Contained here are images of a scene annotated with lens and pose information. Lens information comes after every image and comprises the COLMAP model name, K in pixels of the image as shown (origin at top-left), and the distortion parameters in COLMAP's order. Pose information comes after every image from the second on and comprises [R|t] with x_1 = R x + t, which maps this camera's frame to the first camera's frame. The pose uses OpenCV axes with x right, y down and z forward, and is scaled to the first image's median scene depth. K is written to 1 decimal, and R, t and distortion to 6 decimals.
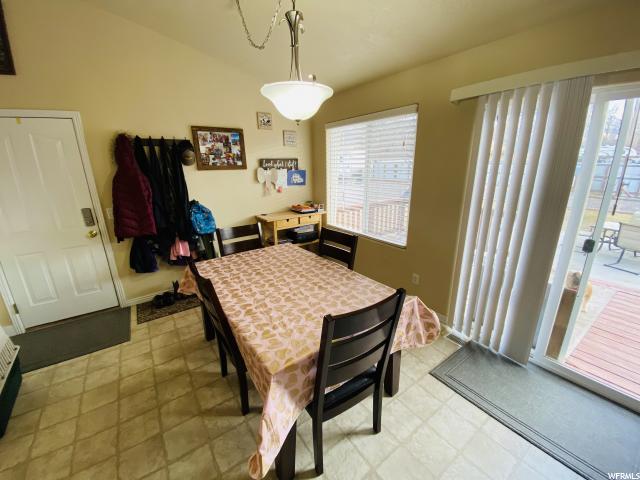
lens RADIAL K [[259.1, 0, 320.7], [0, 259.1, 241.8], [0, 0, 1]] dist [-0.019409, -0.002006]
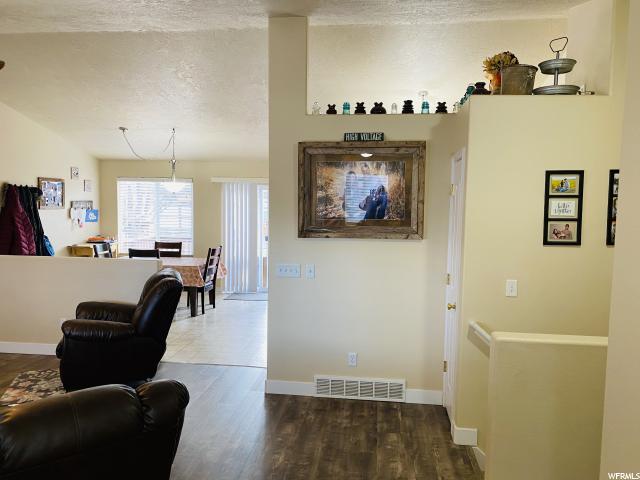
lens RADIAL K [[475.5, 0, 321.6], [0, 475.5, 236.5], [0, 0, 1]] dist [0.020647, -0.033859]
pose [[0.666396, -0.029022, 0.745033, -1.166939], [0.184329, 0.974637, -0.126908, 0.370861], [-0.722453, 0.221902, 0.654844, -1.376118]]
